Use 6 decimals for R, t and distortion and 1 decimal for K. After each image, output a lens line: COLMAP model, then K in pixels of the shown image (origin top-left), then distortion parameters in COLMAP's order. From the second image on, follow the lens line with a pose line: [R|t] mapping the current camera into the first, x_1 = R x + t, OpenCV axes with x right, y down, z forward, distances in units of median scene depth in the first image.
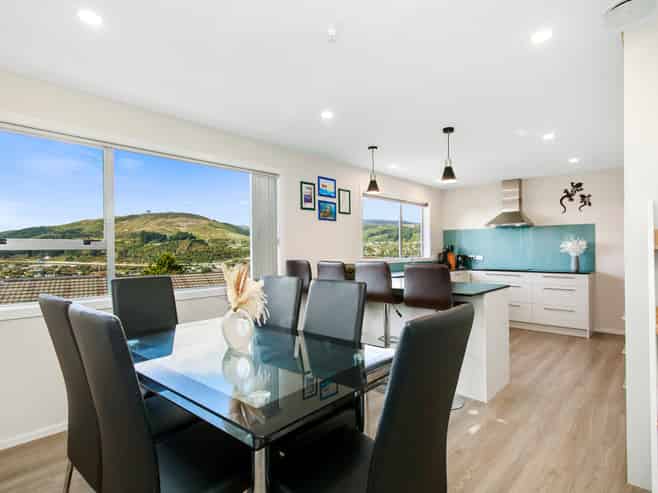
lens RADIAL K [[366.6, 0, 328.6], [0, 366.6, 250.7], [0, 0, 1]] dist [0.033188, -0.001608]
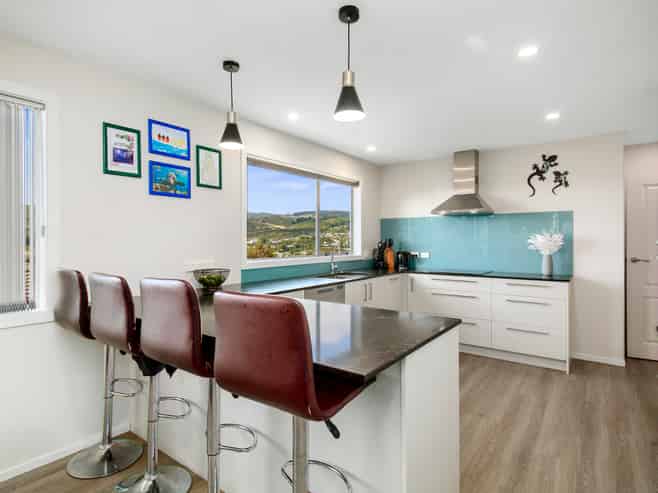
lens RADIAL K [[366.6, 0, 329.6], [0, 366.6, 243.5], [0, 0, 1]] dist [0.033188, -0.001608]
pose [[0.994264, 0.004108, 0.106876, 0.155864], [-0.004686, 0.999976, 0.005158, -0.009592], [-0.106852, -0.005629, 0.994259, 0.315867]]
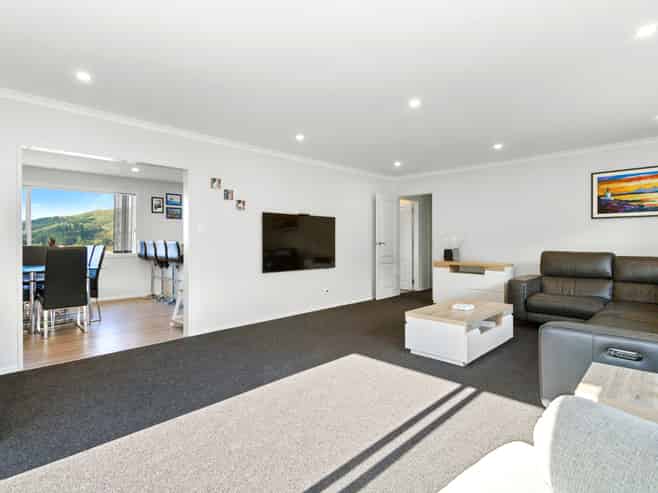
lens RADIAL K [[366.6, 0, 327.7], [0, 366.6, 242.4], [0, 0, 1]] dist [0.033188, -0.001608]
pose [[0.999476, 0.005493, -0.031898, 0.638909], [-0.005398, 0.999981, 0.003064, 0.015363], [0.031915, -0.002890, 0.999486, -0.579276]]
